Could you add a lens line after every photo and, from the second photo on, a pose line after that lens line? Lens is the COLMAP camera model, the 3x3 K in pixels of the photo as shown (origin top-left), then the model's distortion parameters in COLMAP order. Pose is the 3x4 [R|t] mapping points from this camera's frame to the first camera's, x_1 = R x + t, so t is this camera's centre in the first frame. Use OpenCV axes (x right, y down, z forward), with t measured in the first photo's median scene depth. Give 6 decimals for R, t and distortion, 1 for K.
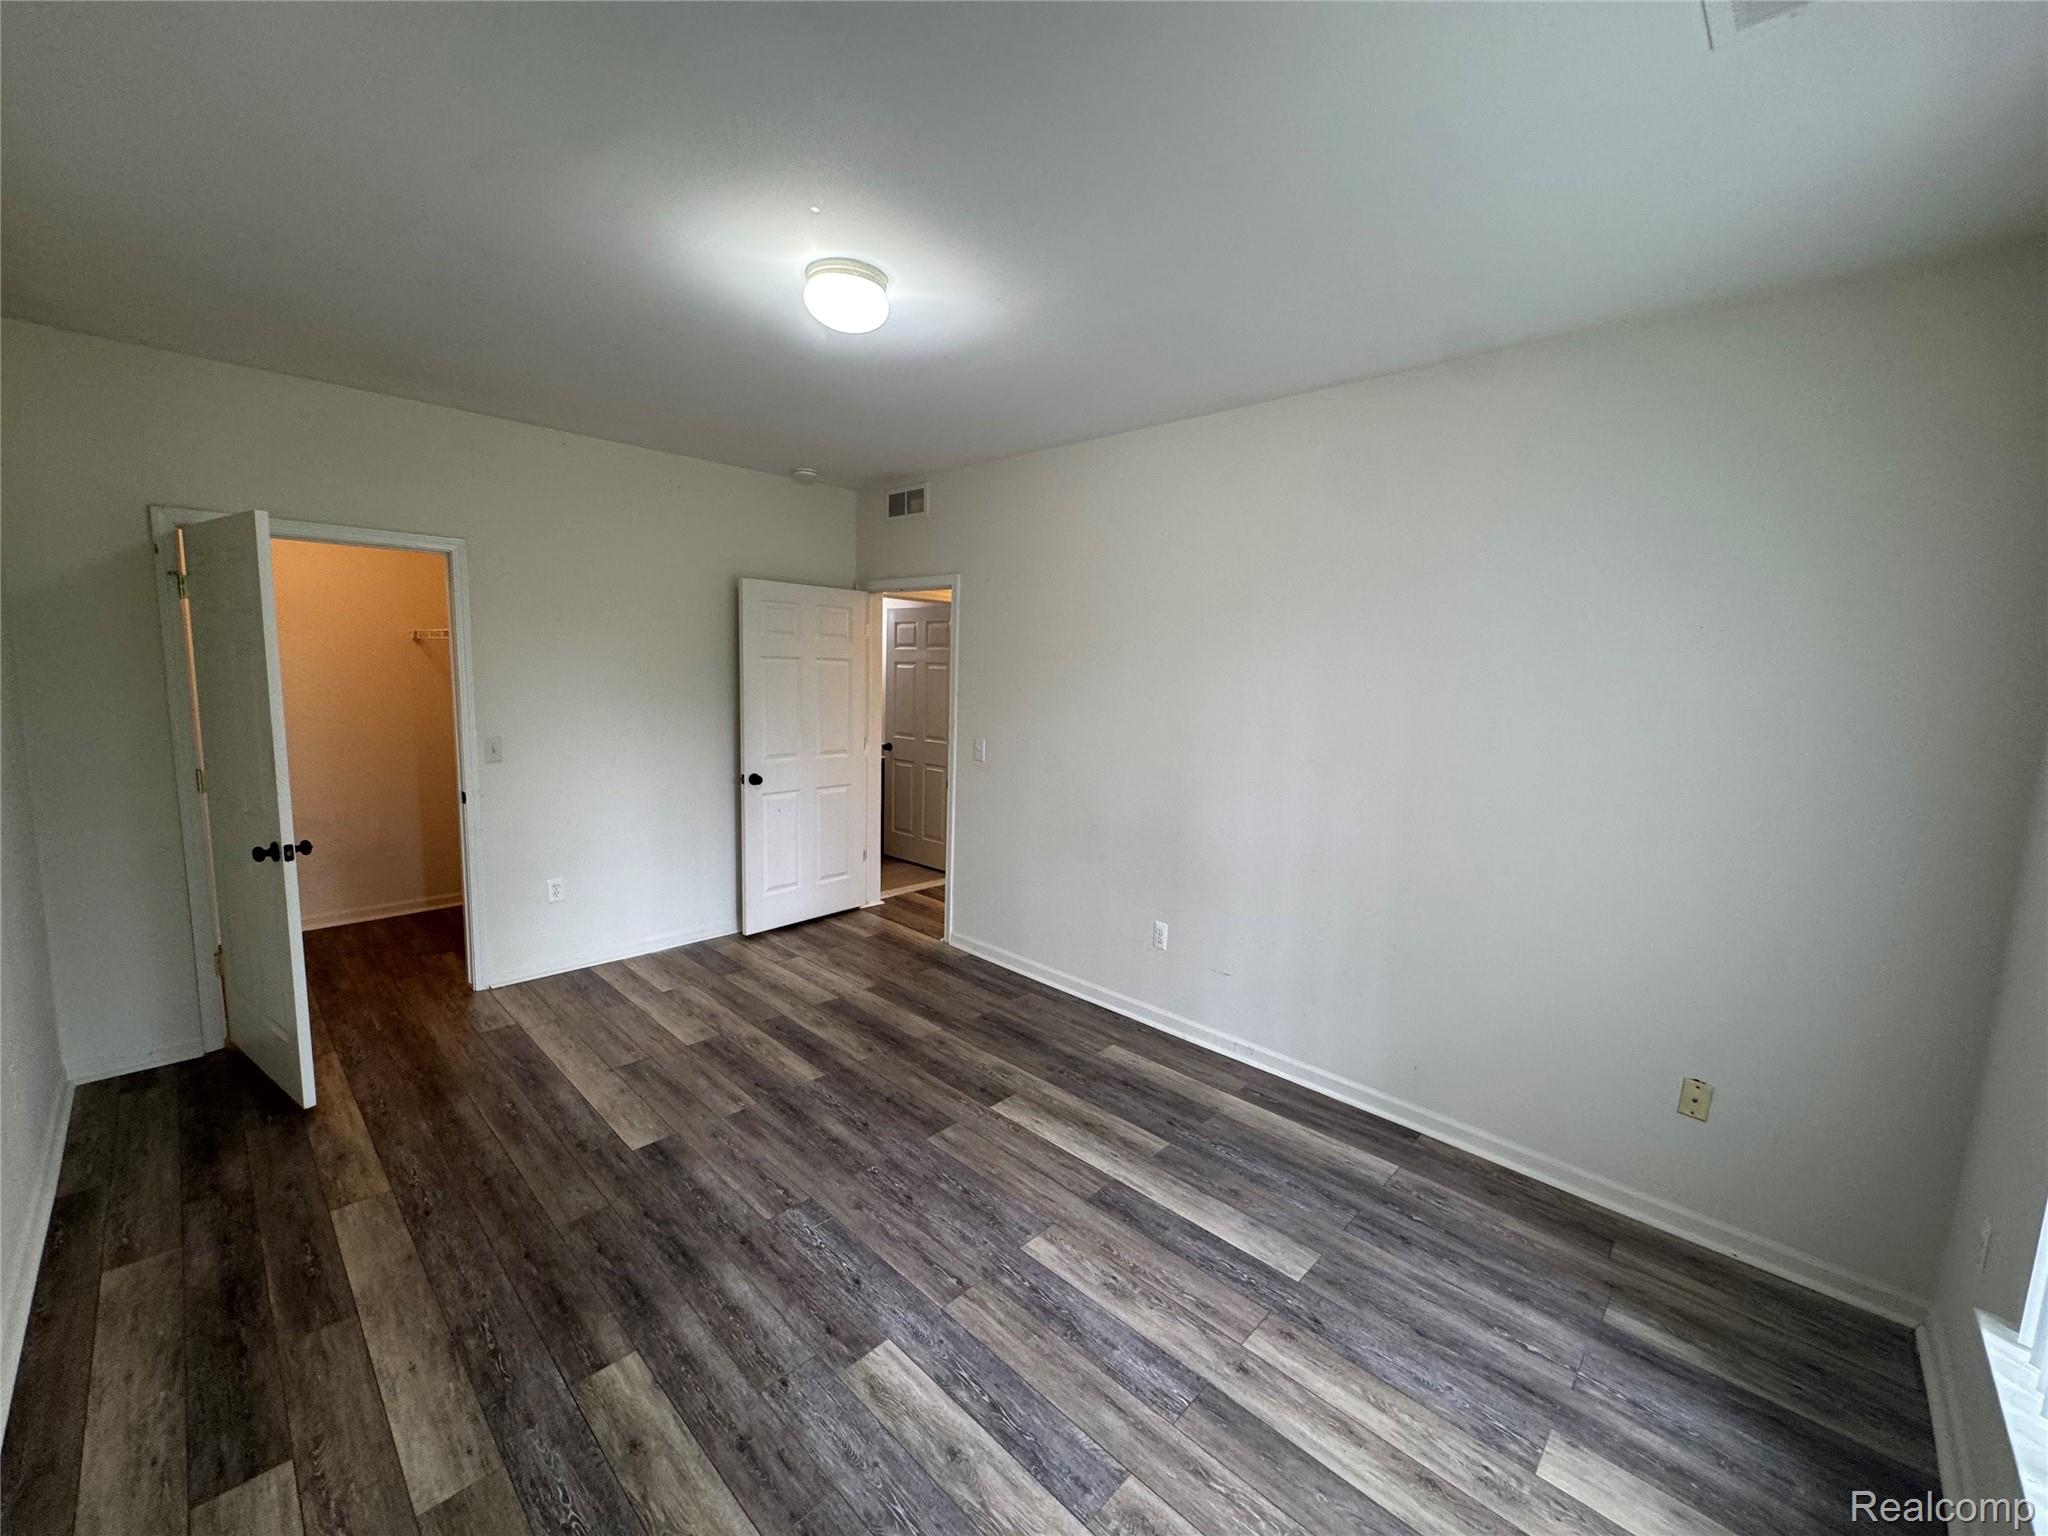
lens RADIAL K [[817.5, 0, 1028.1], [0, 817.5, 773.6], [0, 0, 1]] dist [-0.005361, 0.000752]
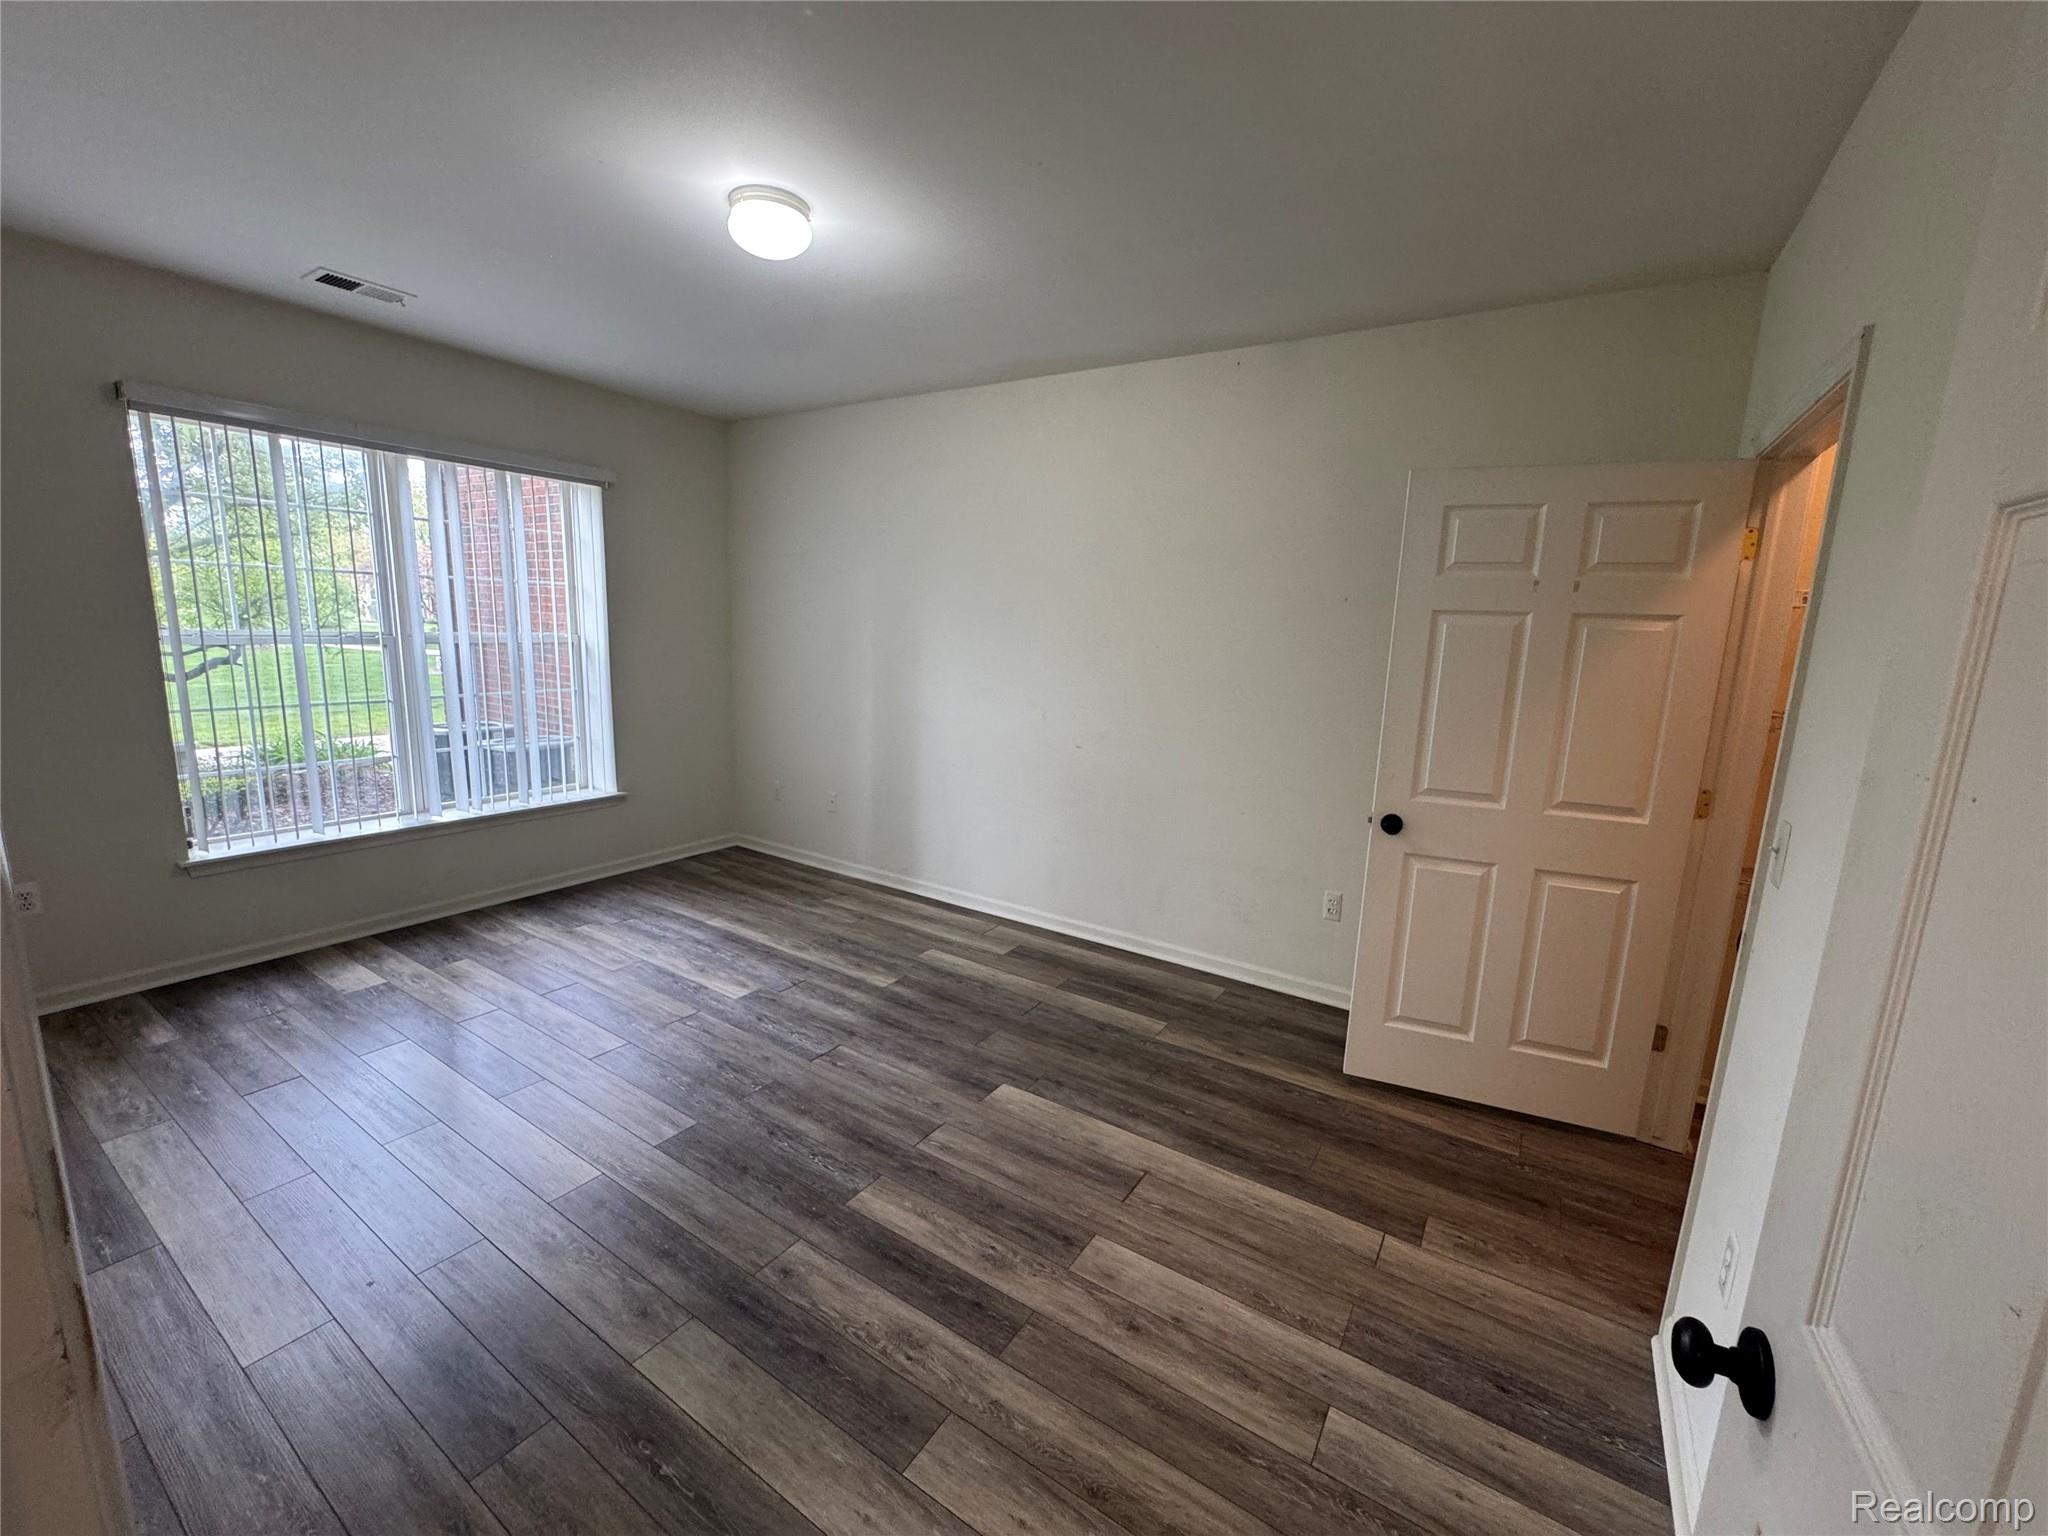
lens RADIAL K [[817.5, 0, 1038.4], [0, 817.5, 769.4], [0, 0, 1]] dist [-0.005361, 0.000752]
pose [[-0.977025, -0.031213, -0.210827, -0.297039], [-0.093983, 0.950941, 0.294753, -0.220816], [0.191283, 0.307795, -0.932026, 1.837723]]
